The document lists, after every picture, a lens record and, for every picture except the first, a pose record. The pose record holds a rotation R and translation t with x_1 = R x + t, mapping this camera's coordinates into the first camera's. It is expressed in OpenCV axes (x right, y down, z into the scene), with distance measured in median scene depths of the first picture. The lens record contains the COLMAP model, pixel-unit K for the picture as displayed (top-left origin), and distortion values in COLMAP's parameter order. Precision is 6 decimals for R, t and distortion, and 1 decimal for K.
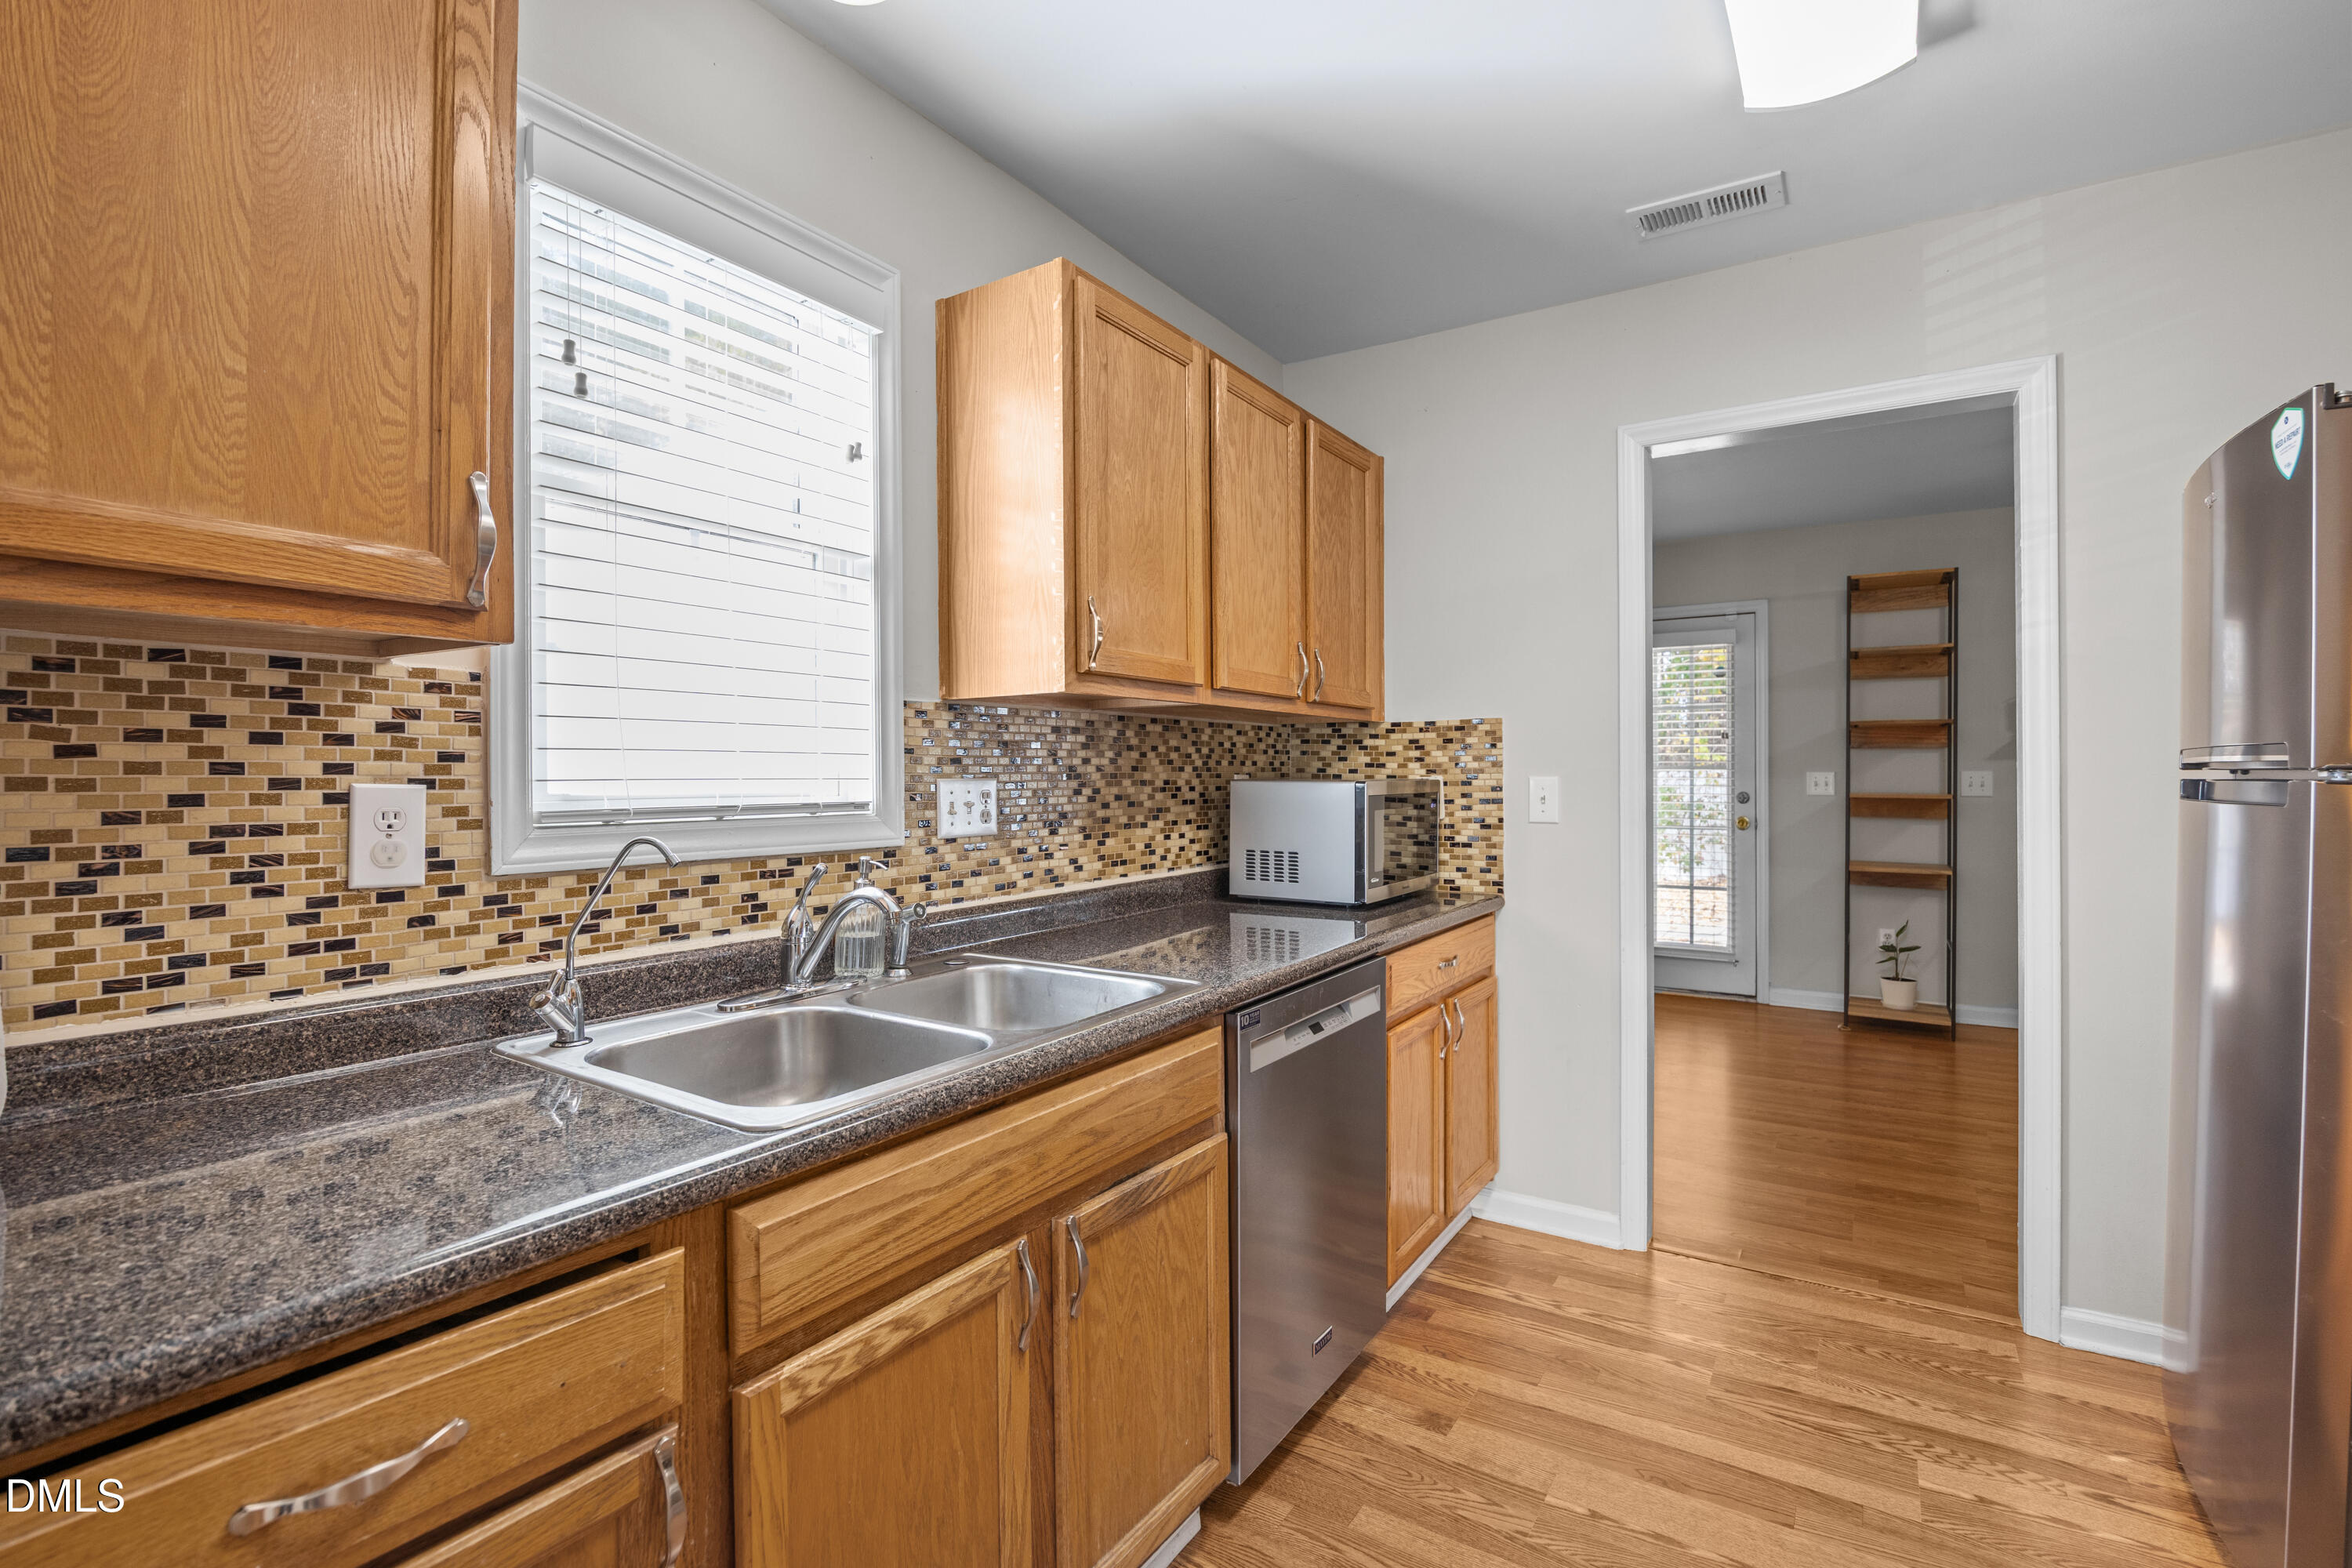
lens RADIAL K [[1058.0, 0, 1171.6], [0, 1058.0, 766.9], [0, 0, 1]] dist [-0.033284, 0.000455]
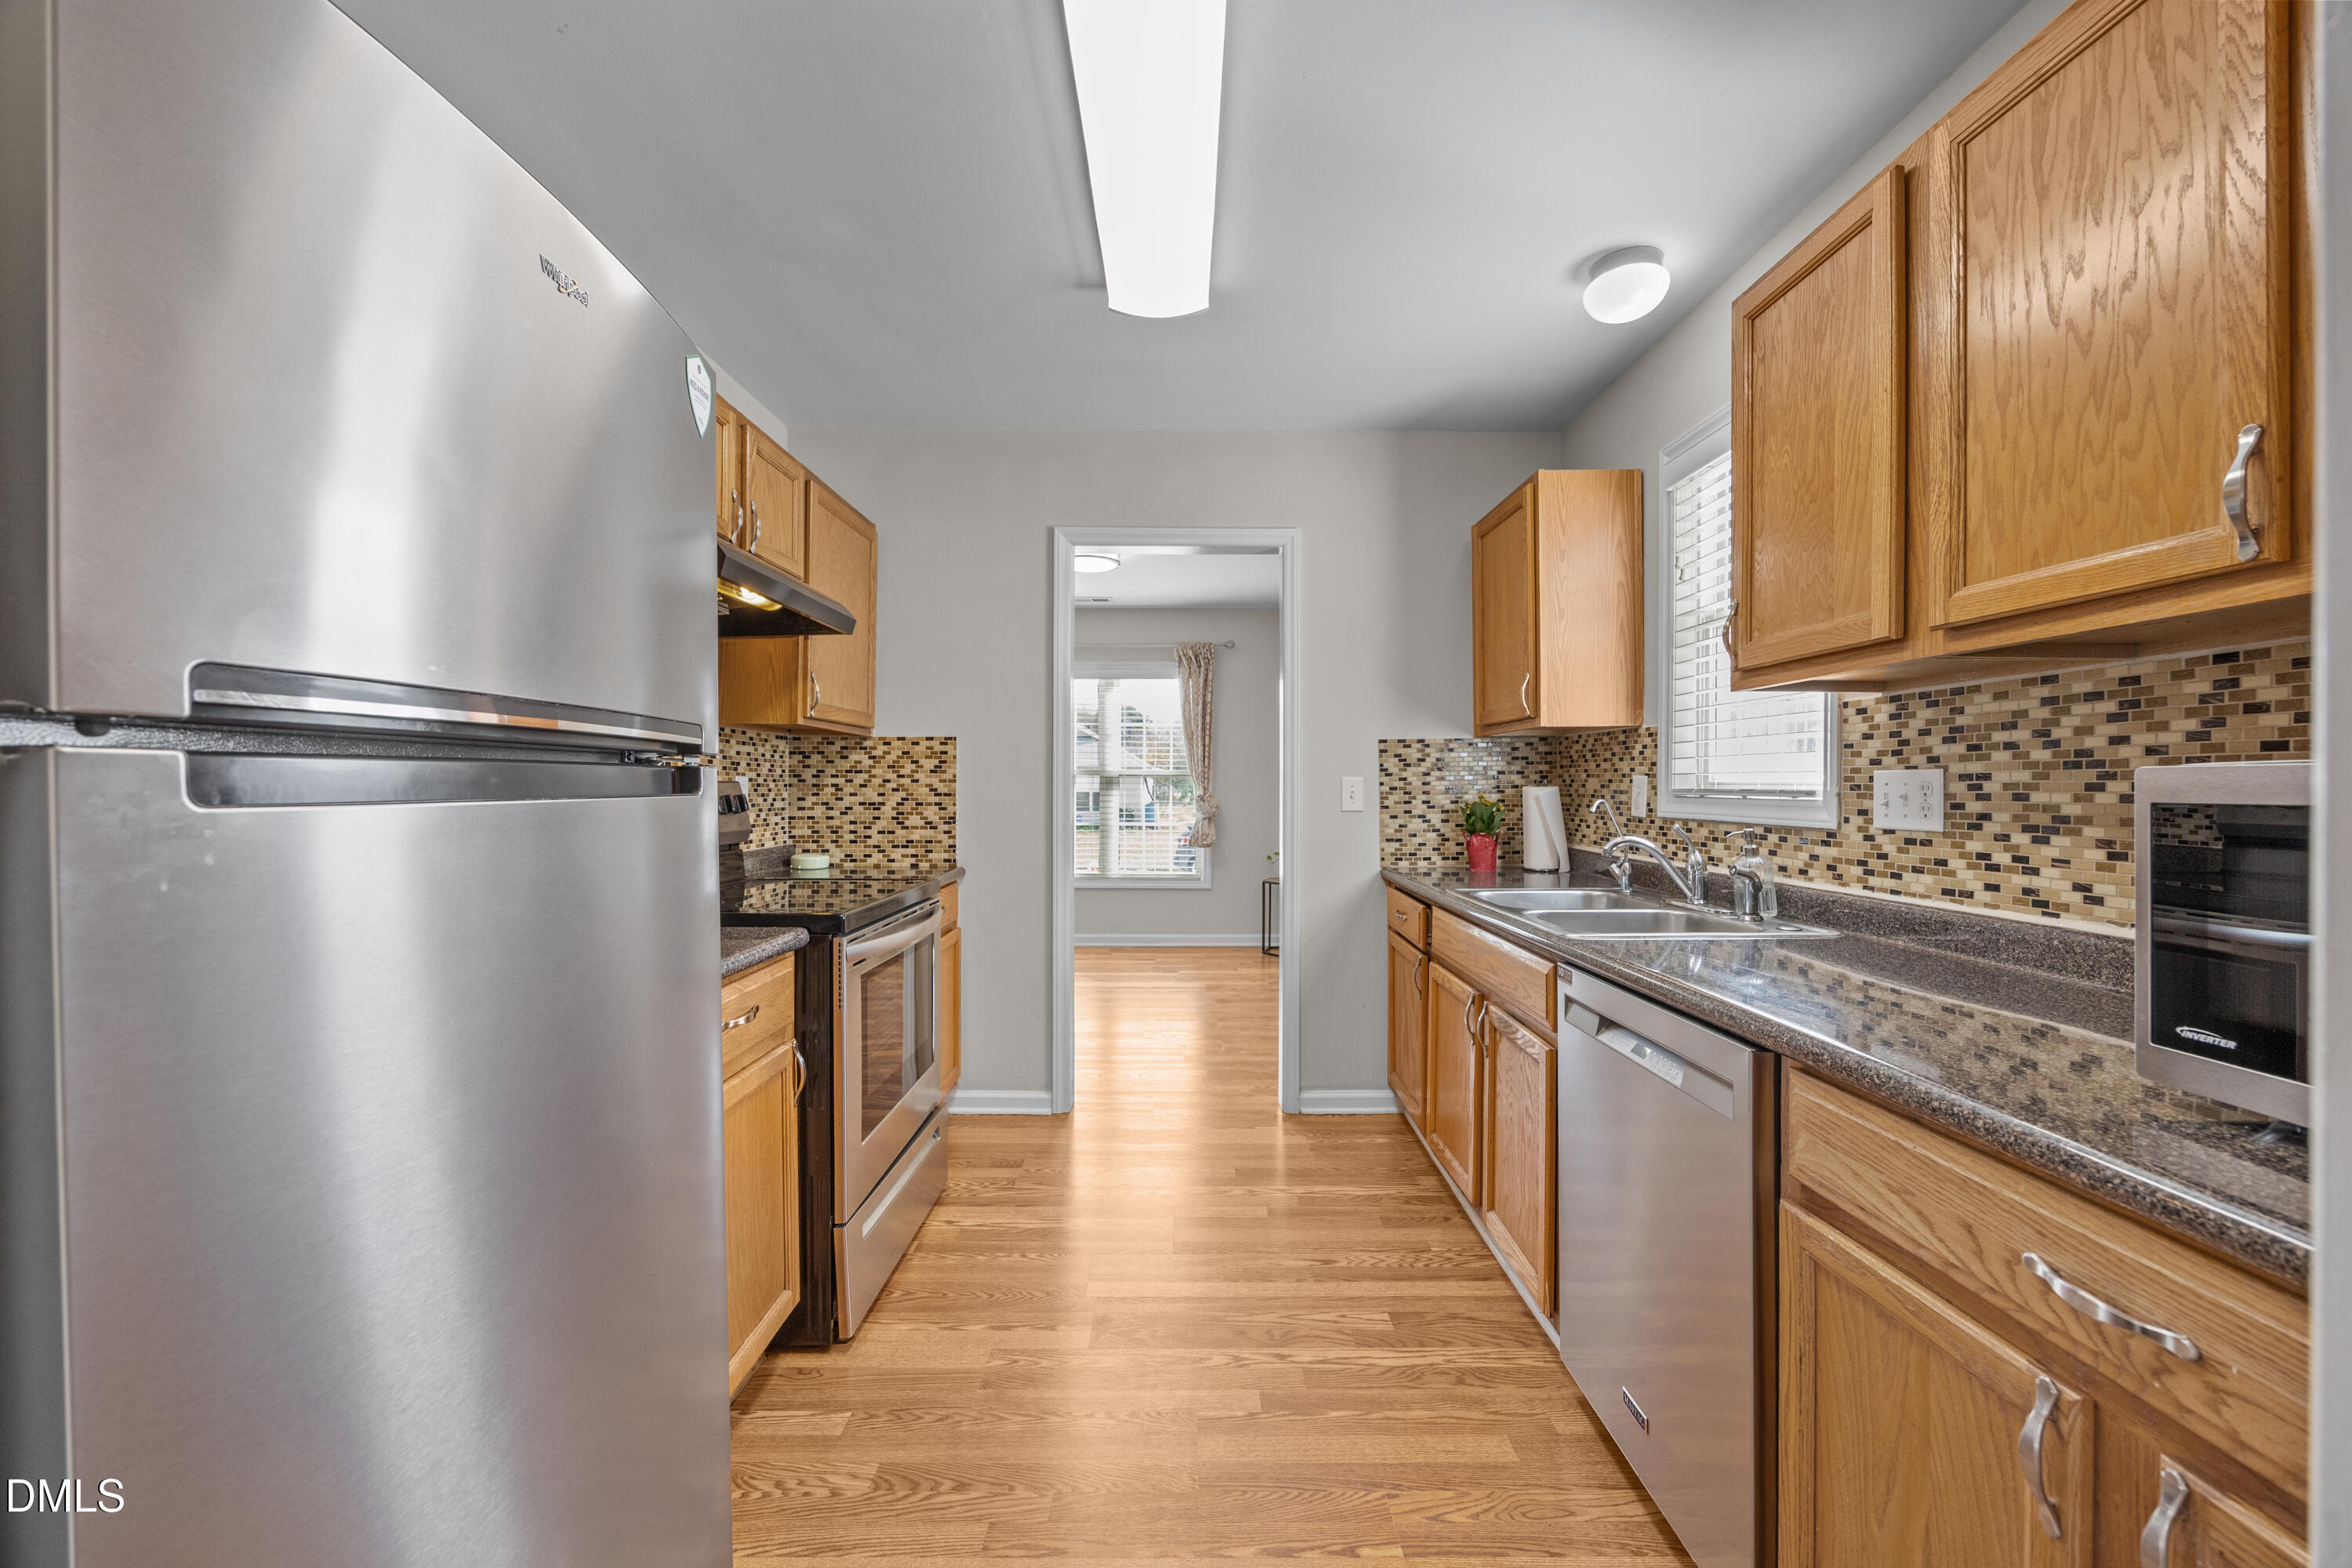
lens RADIAL K [[902.8, 0, 1171.0], [0, 902.8, 791.4], [0, 0, 1]] dist [-0.010170, -0.000124]
pose [[-0.834931, 0.003561, -0.550343, 0.831285], [0.001289, 0.999989, 0.004514, 0.026769], [0.550353, 0.003059, -0.834926, 1.331537]]
